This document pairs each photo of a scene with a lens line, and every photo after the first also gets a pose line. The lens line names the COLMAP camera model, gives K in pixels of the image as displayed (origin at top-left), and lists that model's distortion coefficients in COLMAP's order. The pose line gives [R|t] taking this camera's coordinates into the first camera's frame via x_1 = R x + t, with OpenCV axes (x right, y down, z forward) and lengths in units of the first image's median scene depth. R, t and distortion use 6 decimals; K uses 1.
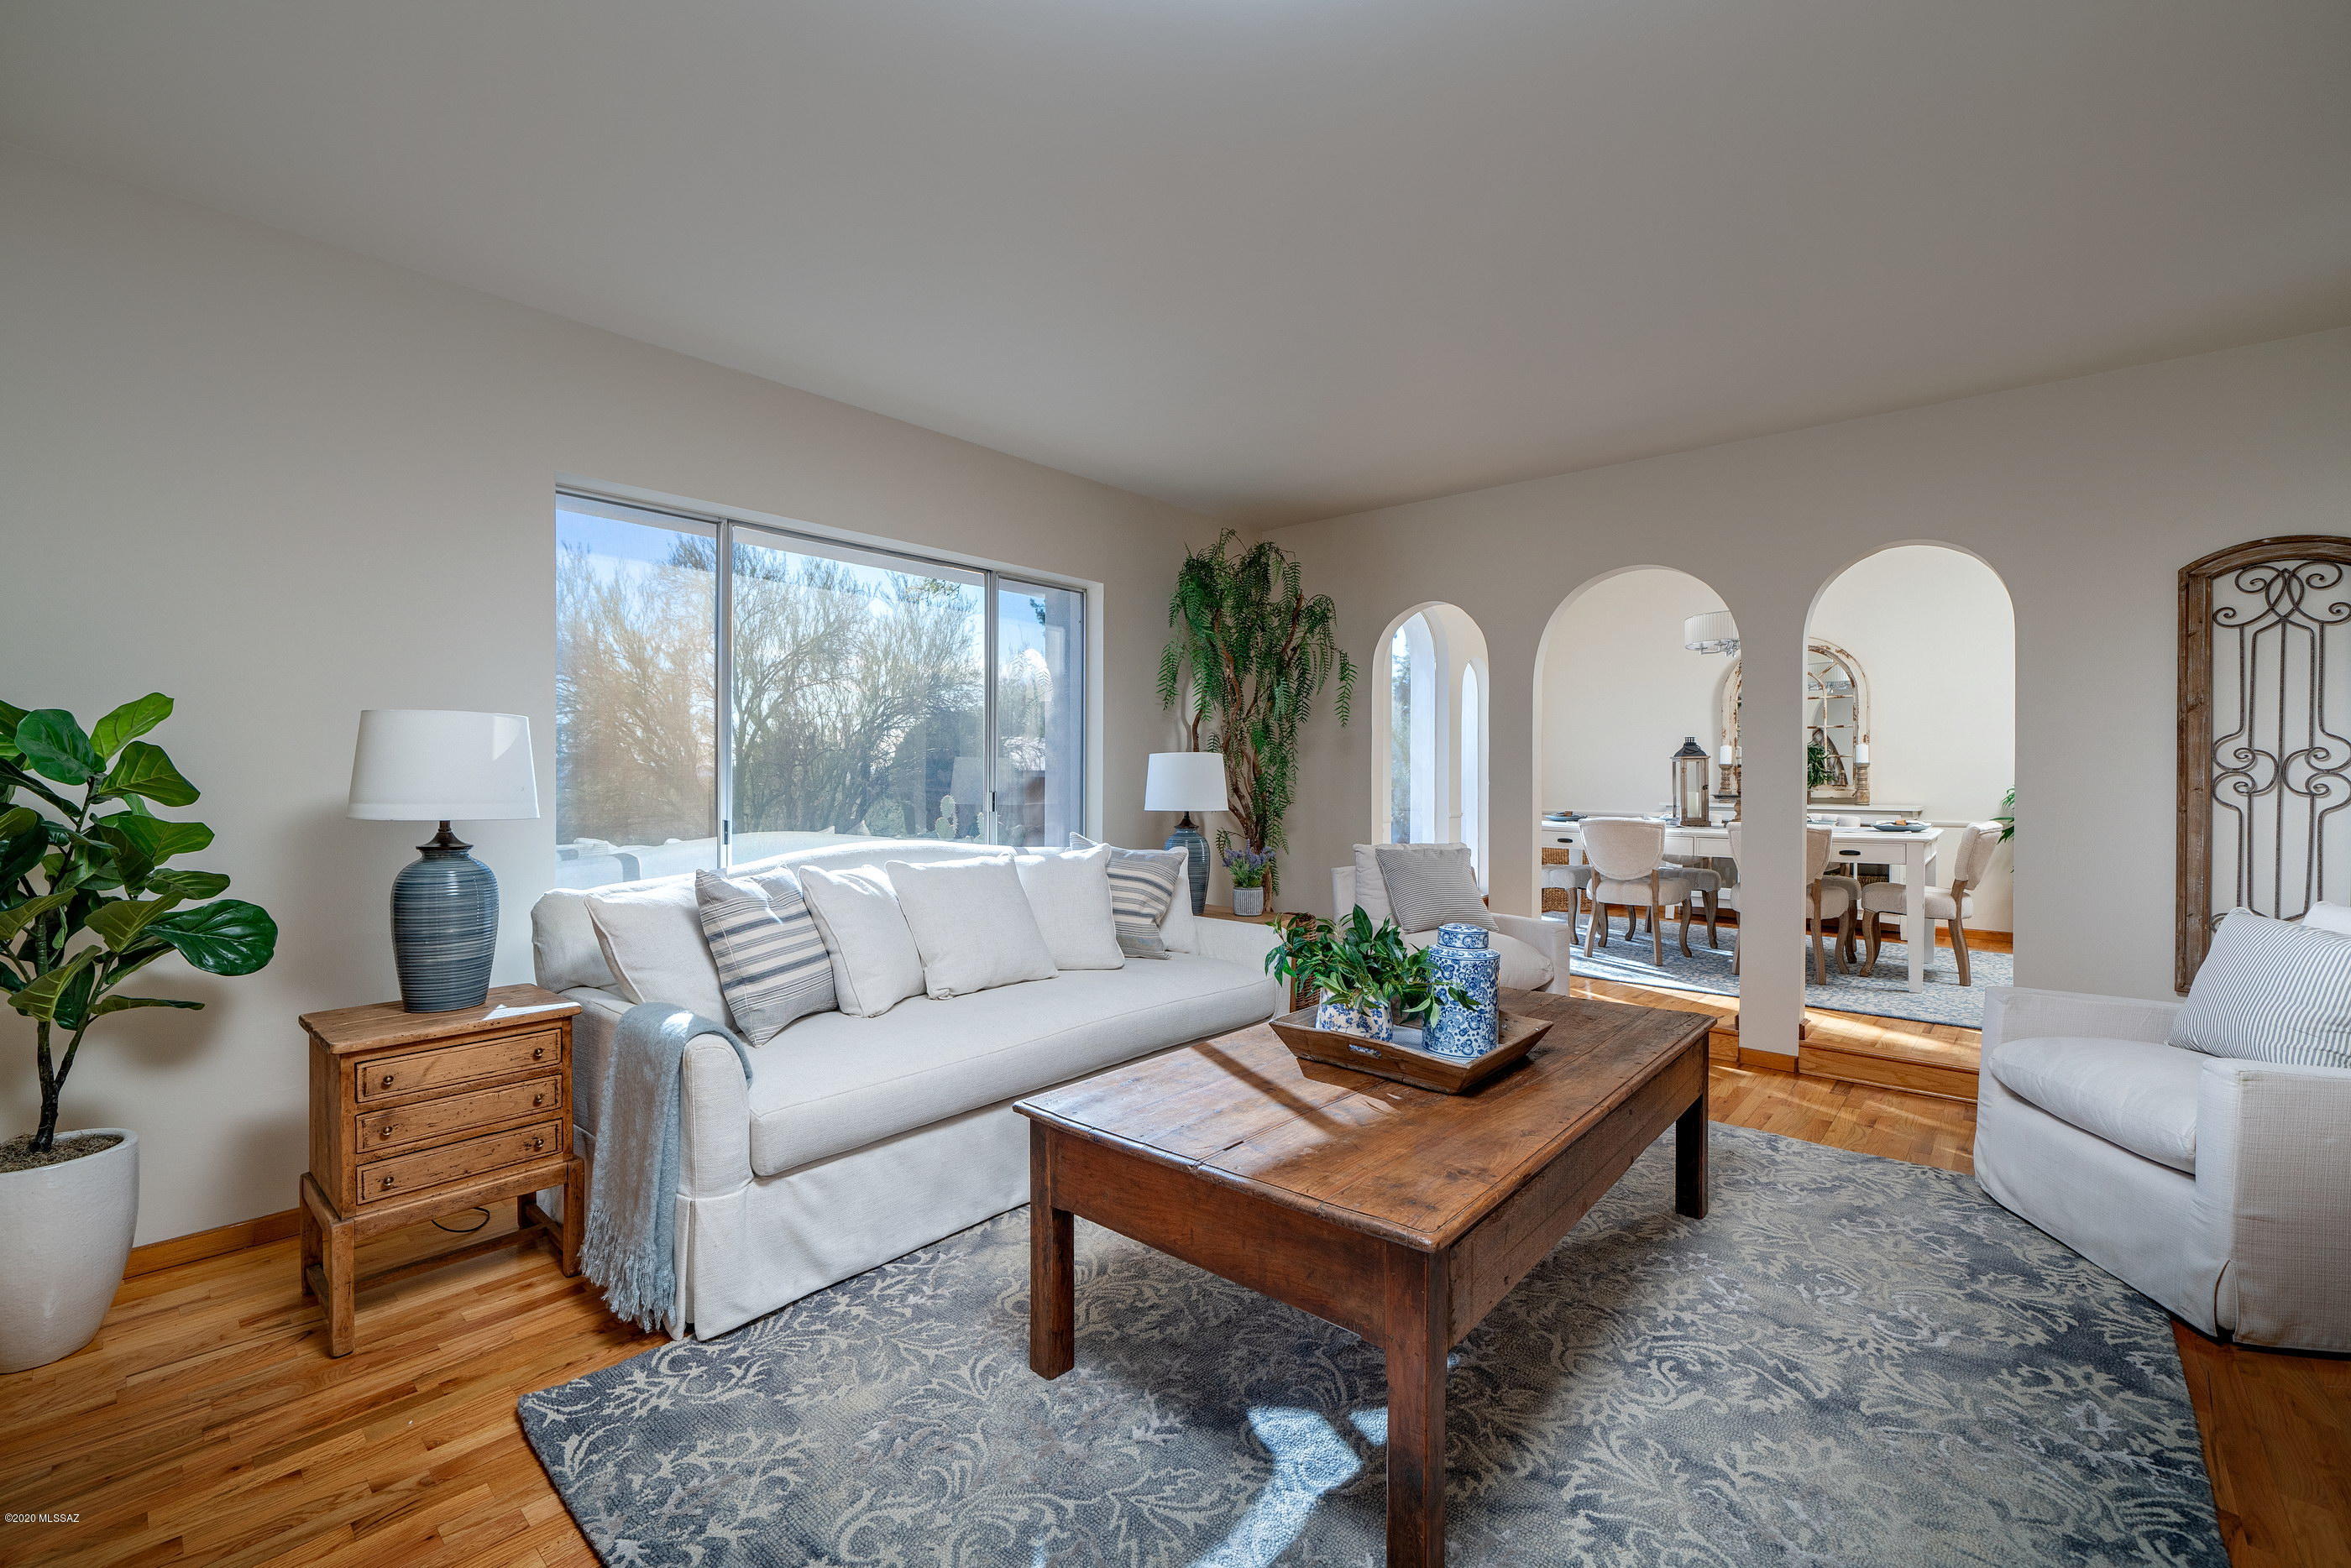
lens RADIAL K [[954.5, 0, 1168.2], [0, 954.5, 774.9], [0, 0, 1]] dist [0.001230, 0.000136]
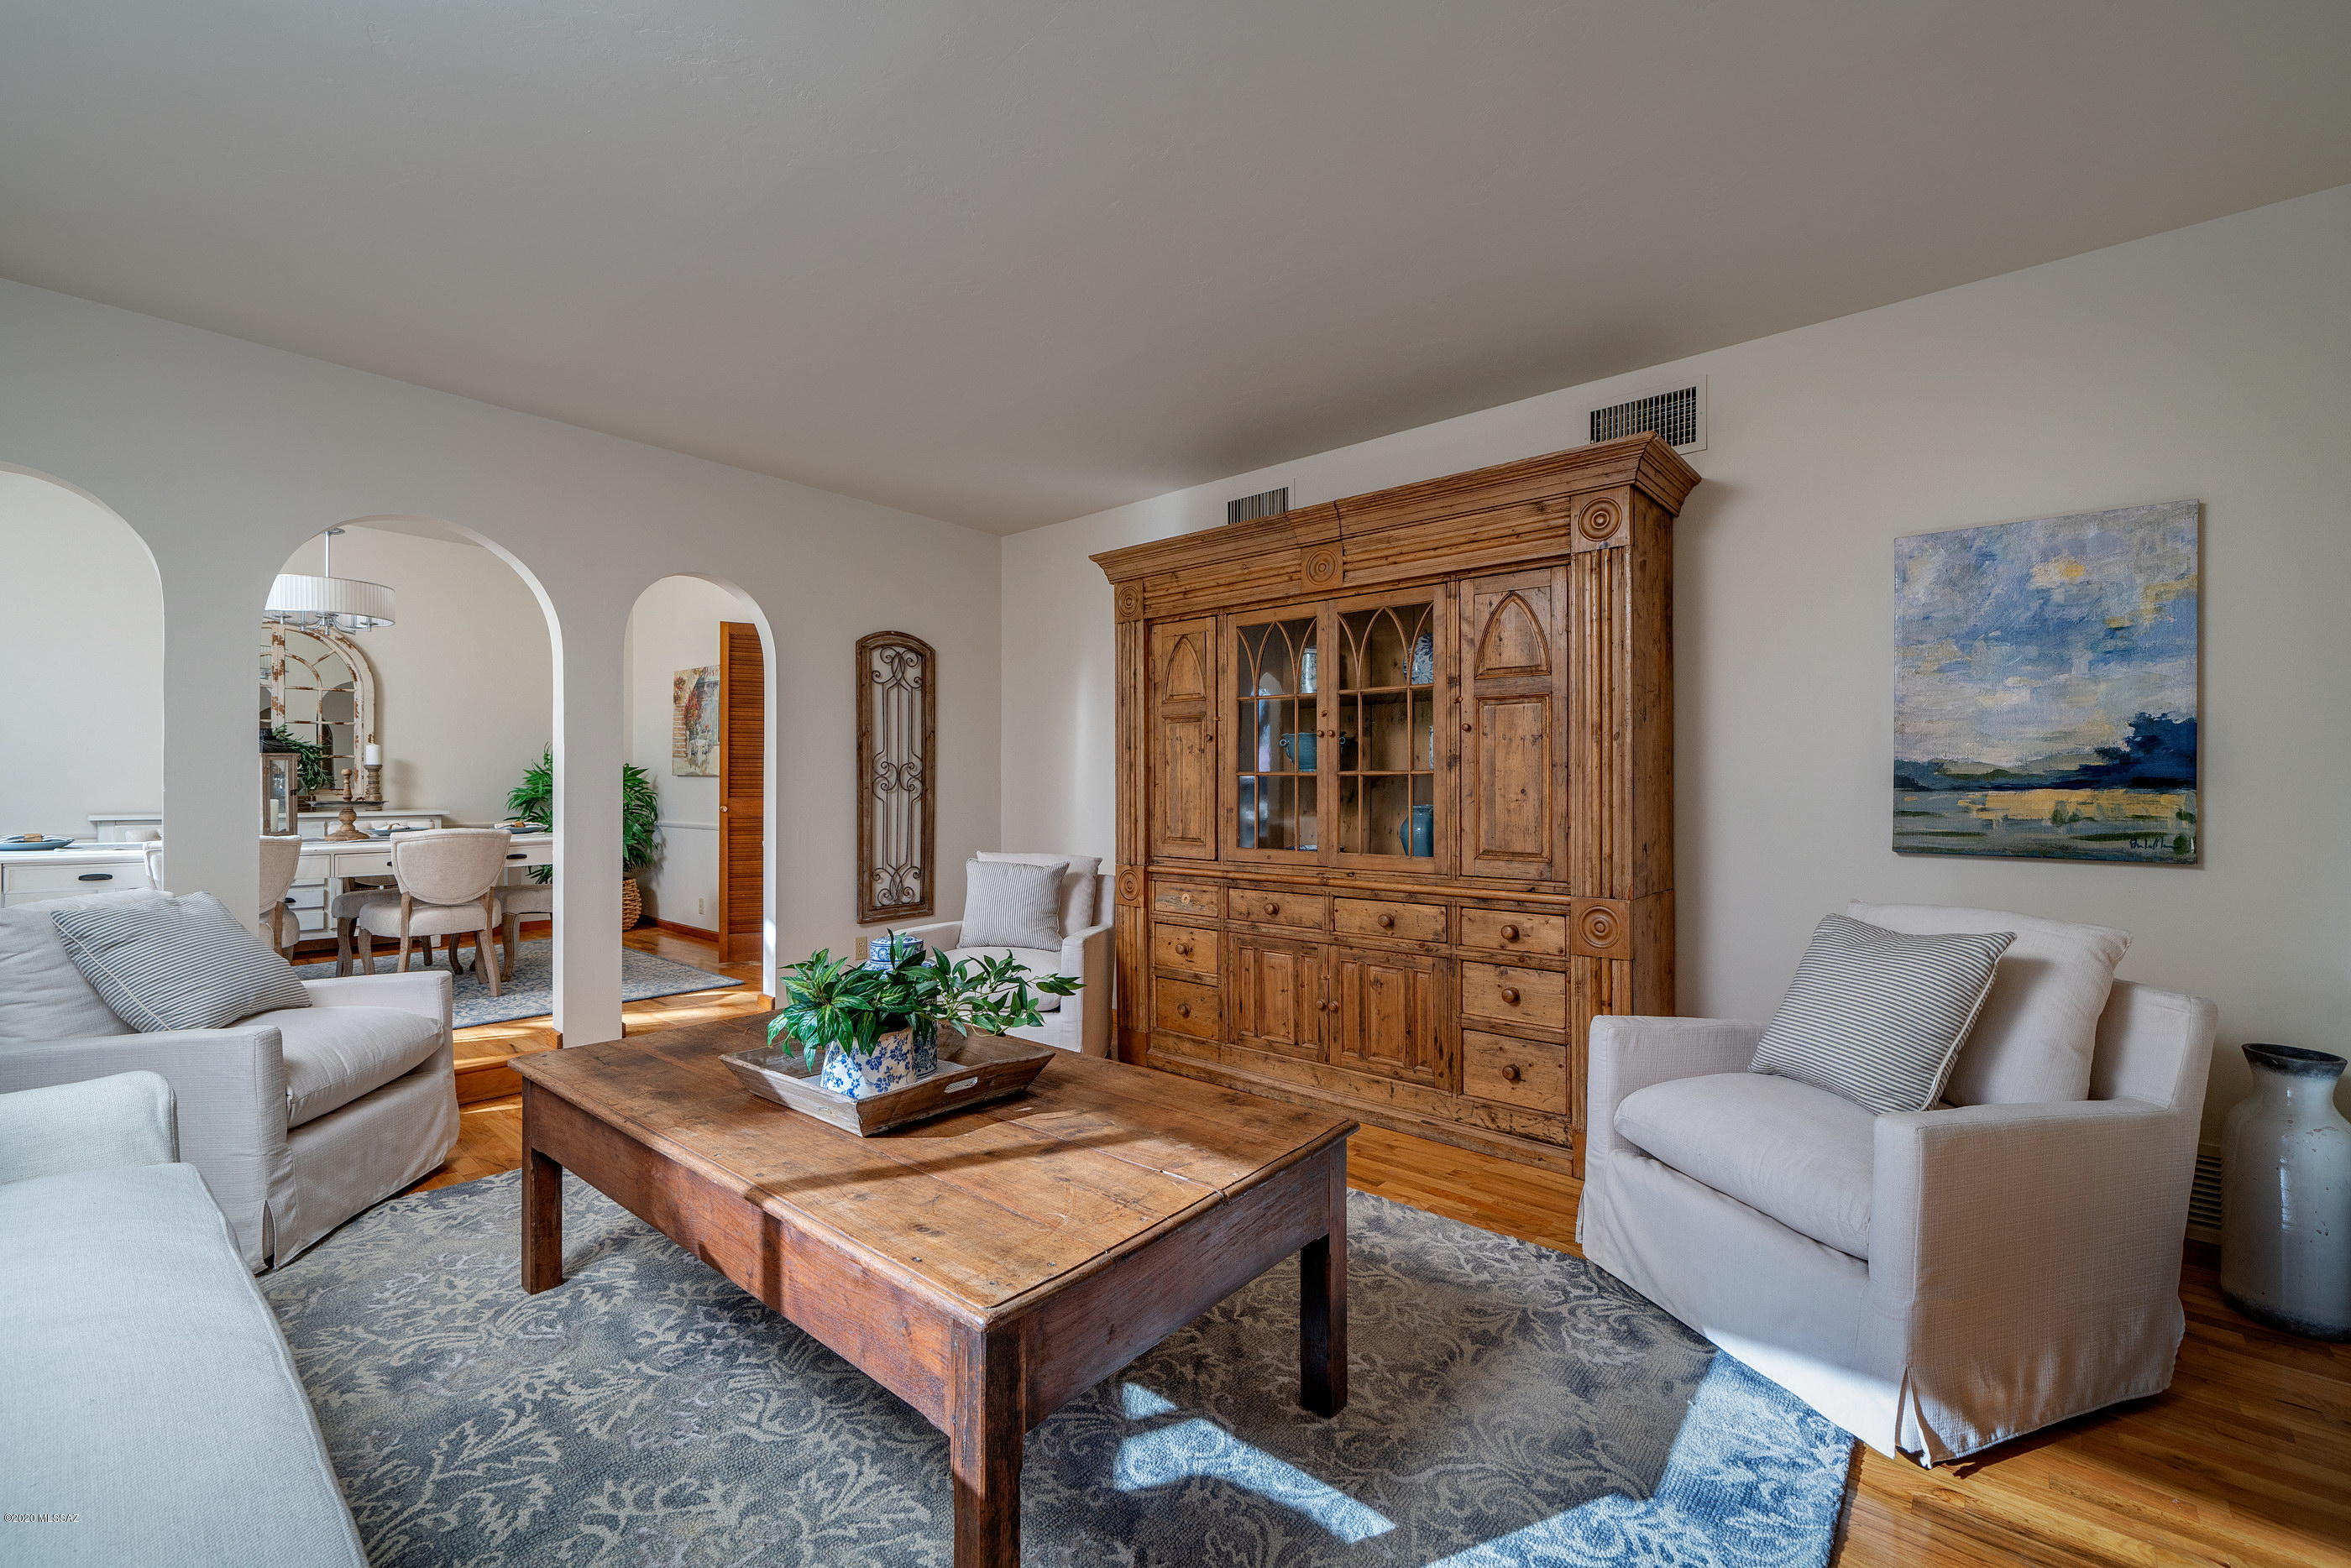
lens RADIAL K [[954.5, 0, 1176.0], [0, 954.5, 789.4], [0, 0, 1]] dist [0.001230, 0.000136]
pose [[-0.023296, -0.003704, 0.999722, -0.658217], [-0.003995, 0.999985, 0.003612, 0.014190], [-0.999721, -0.003909, -0.023311, 0.807177]]
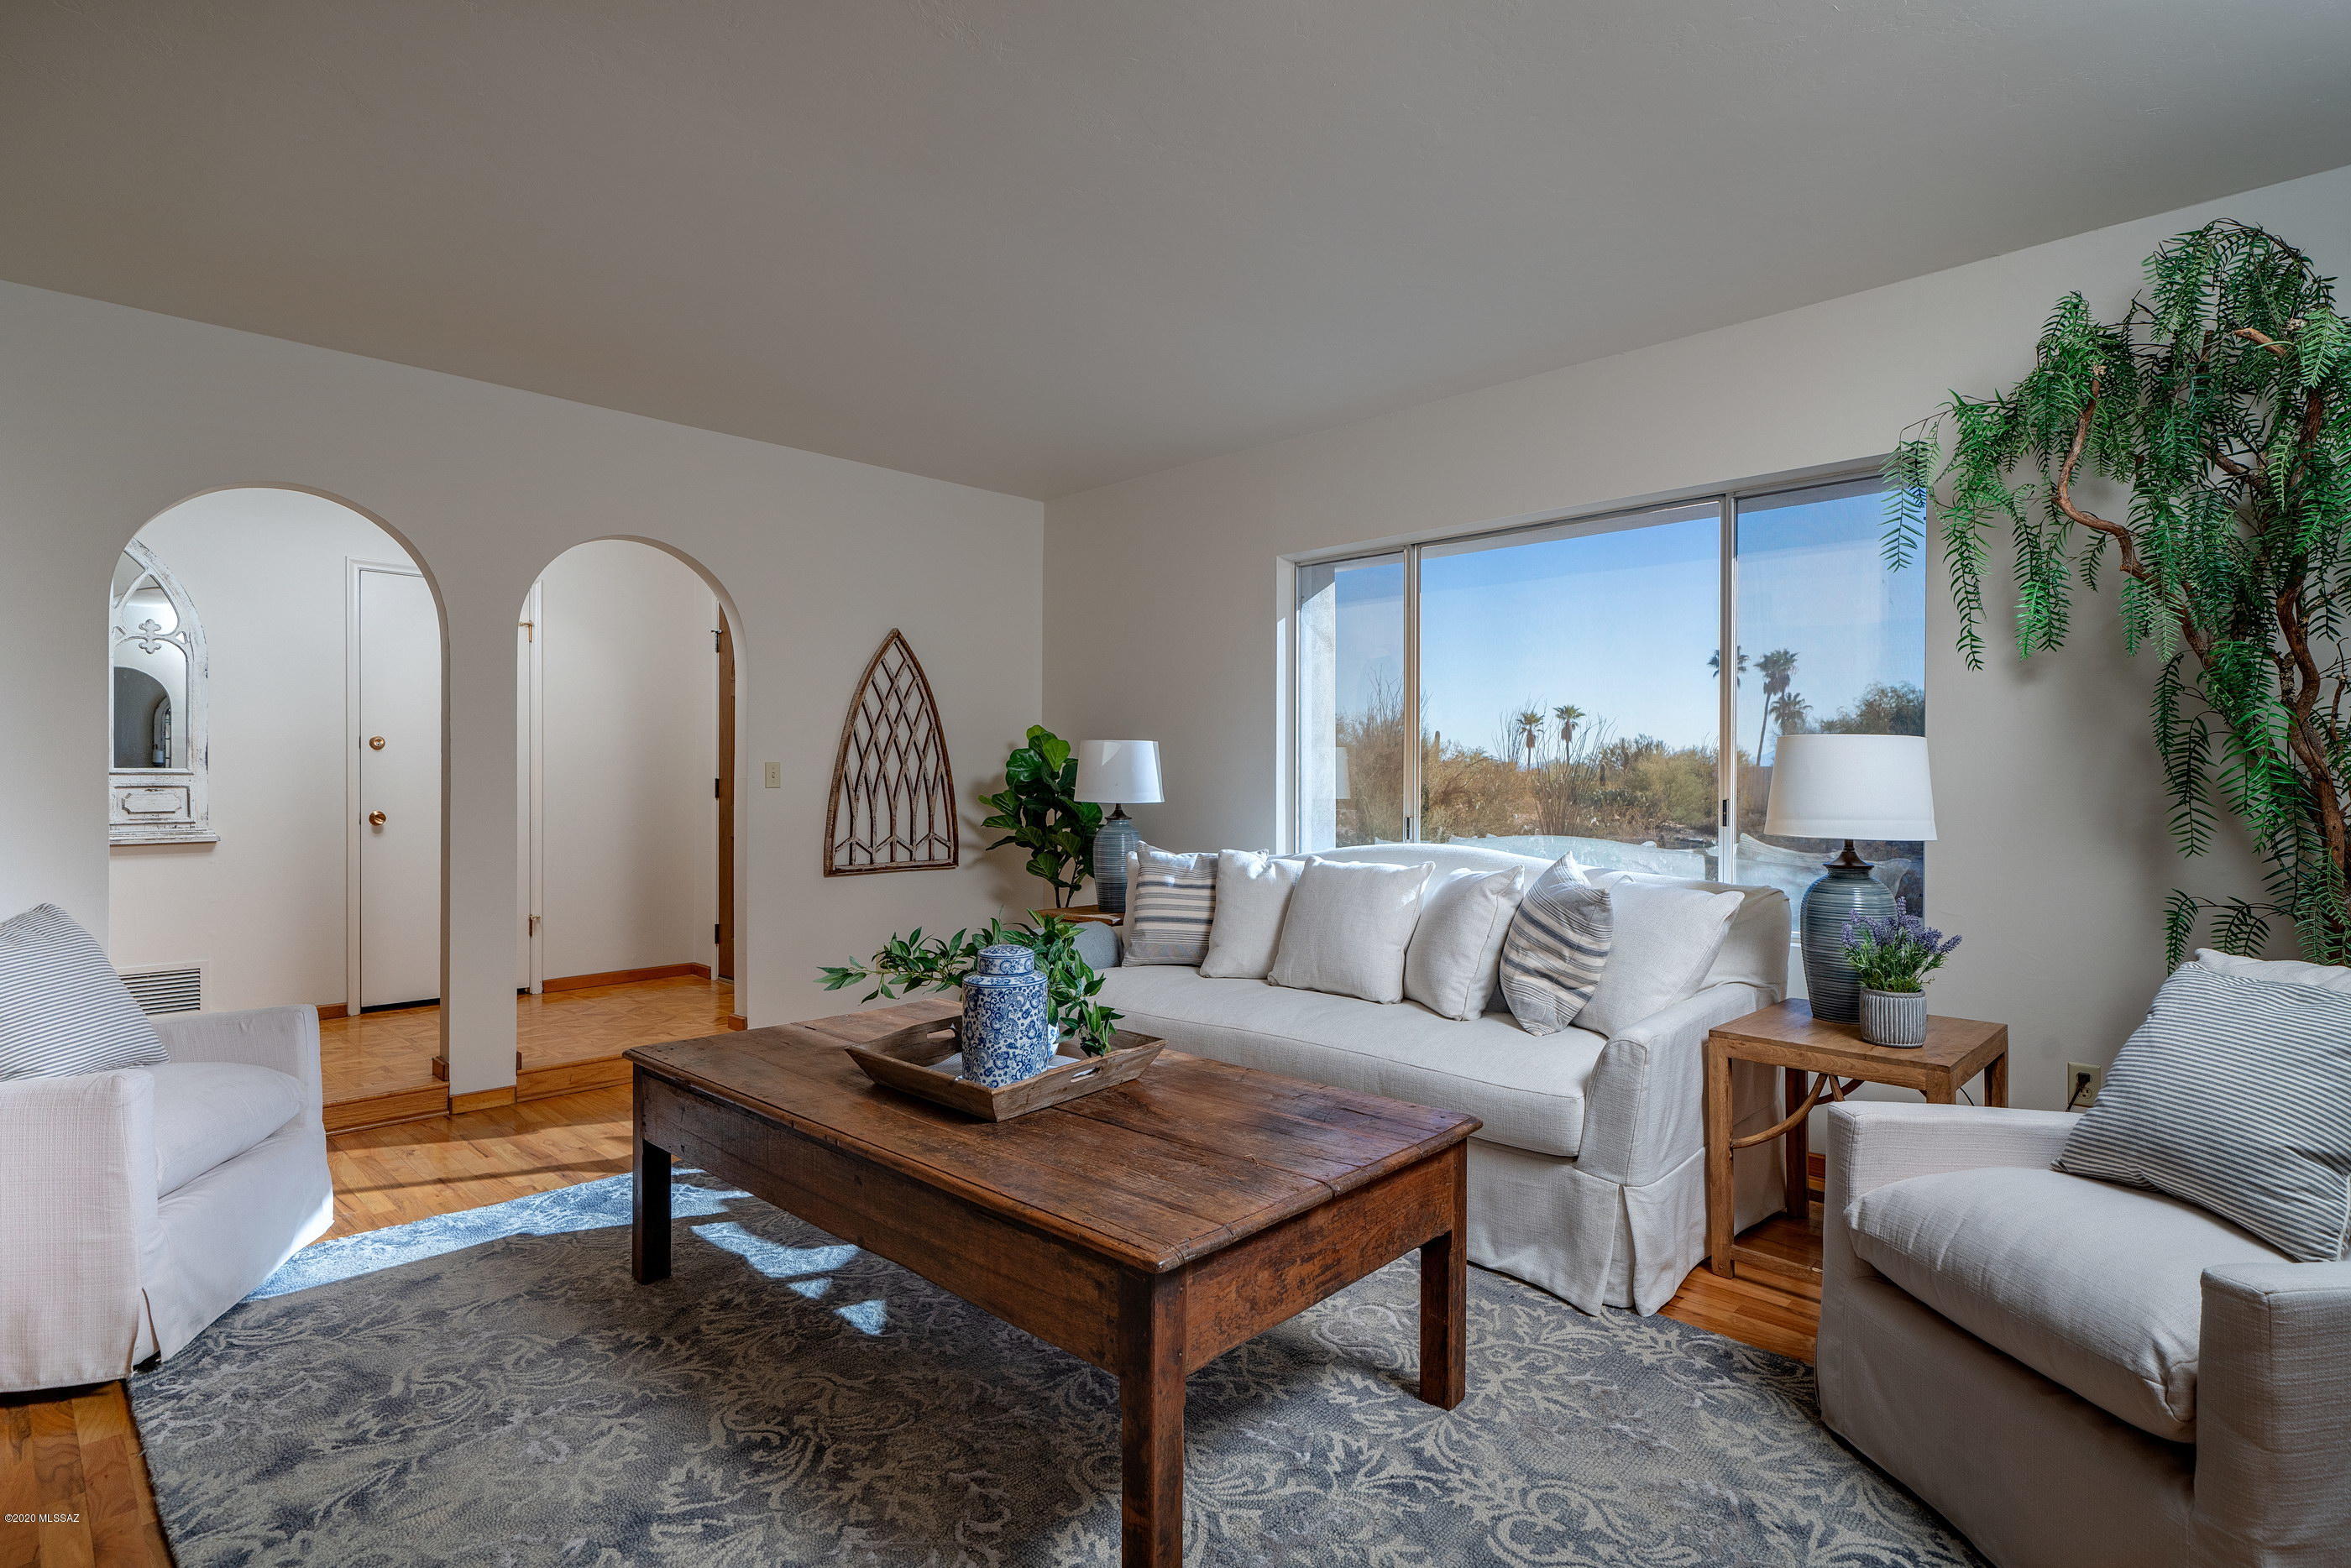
lens RADIAL K [[1153.7, 0, 1169.2], [0, 1153.7, 791.9], [0, 0, 1]] dist [-0.002136, -0.000385]
pose [[-0.024344, -0.000559, -0.999703, 1.395765], [-0.010291, 0.999947, -0.000309, 0.029538], [0.999651, 0.010281, -0.024348, 1.237657]]
